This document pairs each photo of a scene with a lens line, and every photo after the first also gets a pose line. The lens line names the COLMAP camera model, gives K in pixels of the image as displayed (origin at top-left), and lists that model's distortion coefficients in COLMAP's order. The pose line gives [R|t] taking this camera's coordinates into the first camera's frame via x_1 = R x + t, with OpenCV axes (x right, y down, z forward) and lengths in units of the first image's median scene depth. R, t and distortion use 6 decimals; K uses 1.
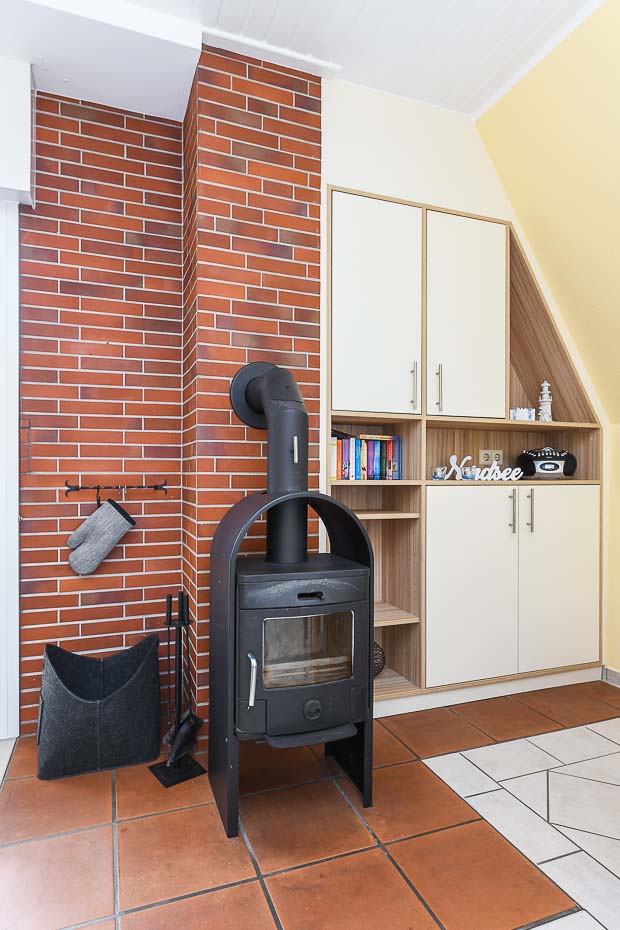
lens RADIAL K [[498.4, 0, 307.3], [0, 498.4, 480.5], [0, 0, 1]] dist [0.000535, -0.000633]
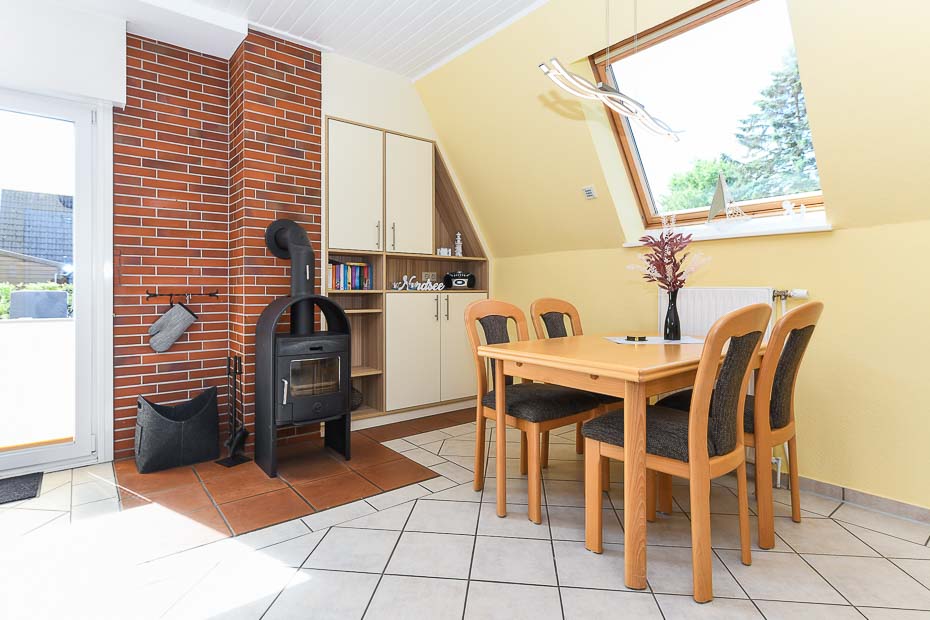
lens RADIAL K [[498.4, 0, 464.9], [0, 498.4, 291.9], [0, 0, 1]] dist [0.000535, -0.000633]
pose [[0.953877, -0.002529, 0.300186, -0.017390], [0.006601, 0.999899, -0.012550, 0.031022], [-0.300124, 0.013953, 0.953798, -0.745253]]
